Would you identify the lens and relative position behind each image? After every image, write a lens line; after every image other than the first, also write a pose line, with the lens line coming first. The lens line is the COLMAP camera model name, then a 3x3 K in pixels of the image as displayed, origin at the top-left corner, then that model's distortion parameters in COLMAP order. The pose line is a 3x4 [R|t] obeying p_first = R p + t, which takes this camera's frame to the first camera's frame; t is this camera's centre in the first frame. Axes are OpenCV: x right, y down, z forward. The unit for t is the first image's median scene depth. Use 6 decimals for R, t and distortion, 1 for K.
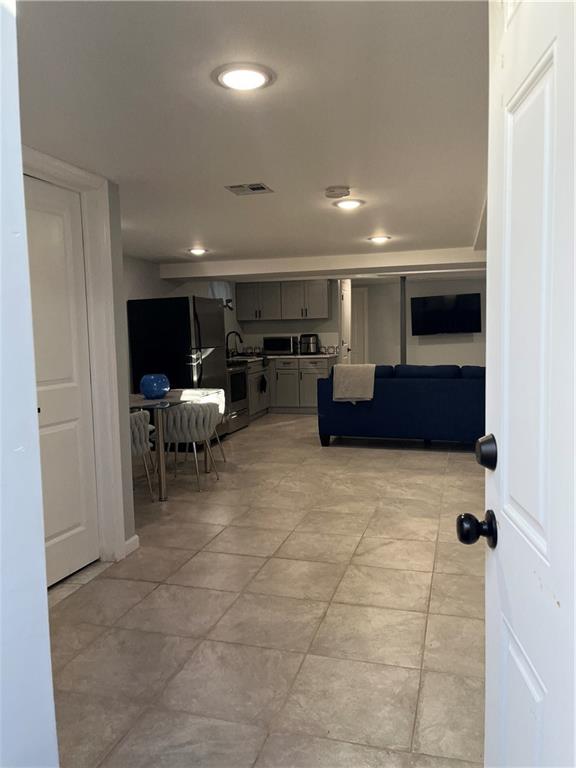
lens RADIAL K [[580.4, 0, 288.0], [0, 580.4, 384.0], [0, 0, 1]] dist [0.069549, -0.087423]
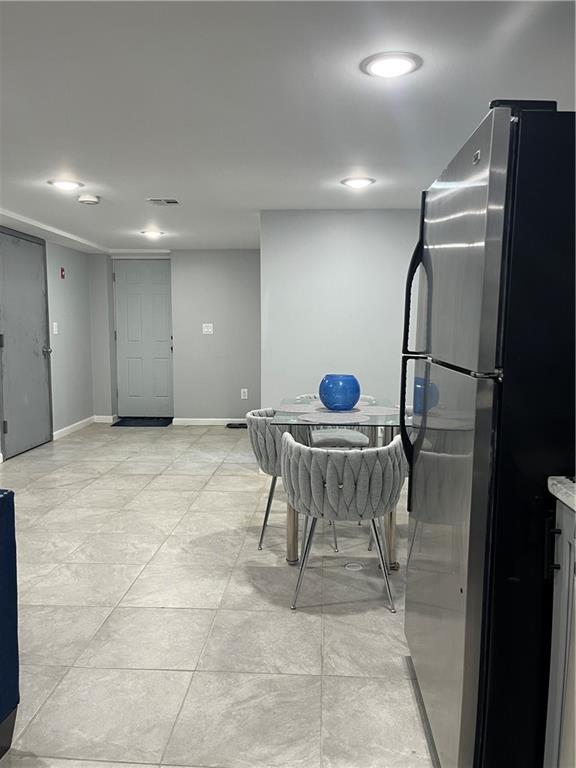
lens RADIAL K [[581.5, 0, 290.0], [0, 581.5, 378.9], [0, 0, 1]] dist [0.062681, -0.080588]
pose [[-0.971364, 0.042183, -0.233821, -0.006608], [-0.001591, 0.982936, 0.183941, -0.075269], [0.237590, 0.179046, -0.954722, 0.900230]]
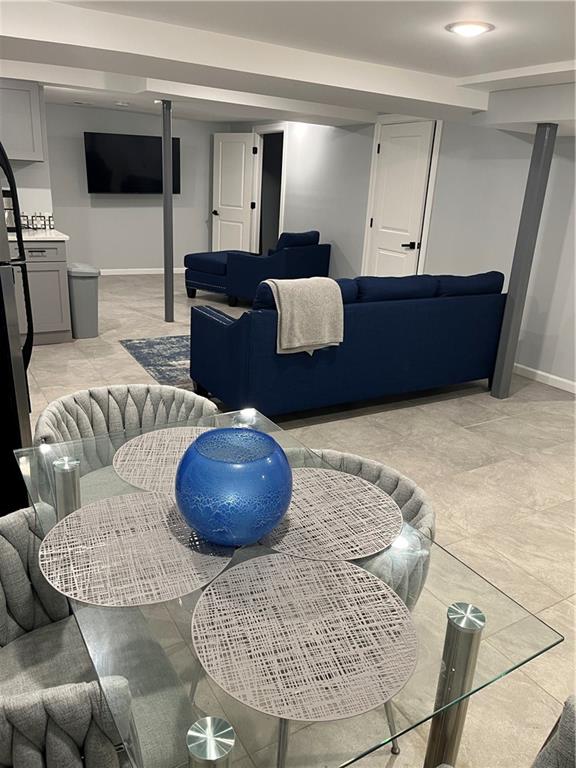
lens RADIAL K [[581.5, 0, 290.0], [0, 581.5, 378.9], [0, 0, 1]] dist [0.062681, -0.080588]
pose [[0.663772, -0.183276, 0.725132, -0.209443], [-0.001989, 0.969076, 0.246753, -0.054955], [-0.747932, -0.165231, 0.642881, 0.458348]]
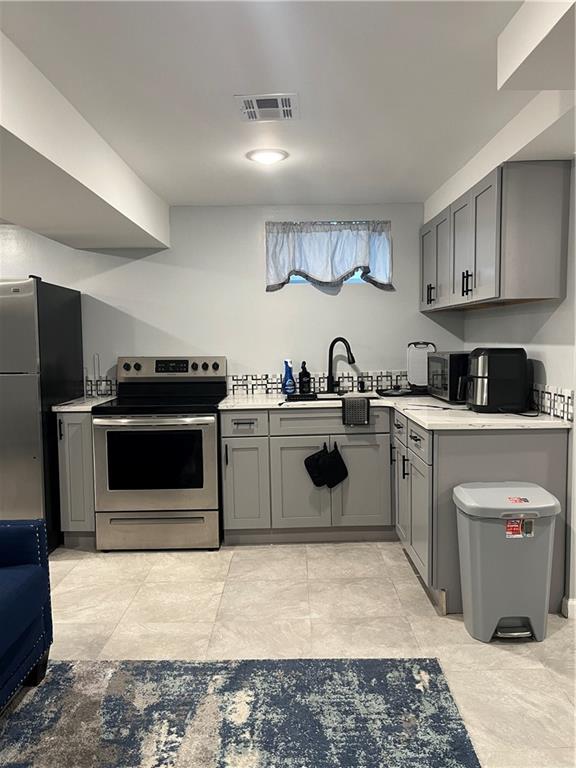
lens RADIAL K [[580.4, 0, 288.0], [0, 580.4, 384.0], [0, 0, 1]] dist [0.069549, -0.087423]
pose [[0.286946, 0.095190, -0.953206, 0.329722], [-0.076686, 0.994140, 0.076192, -0.084987], [0.954872, 0.051235, 0.292564, 0.821781]]
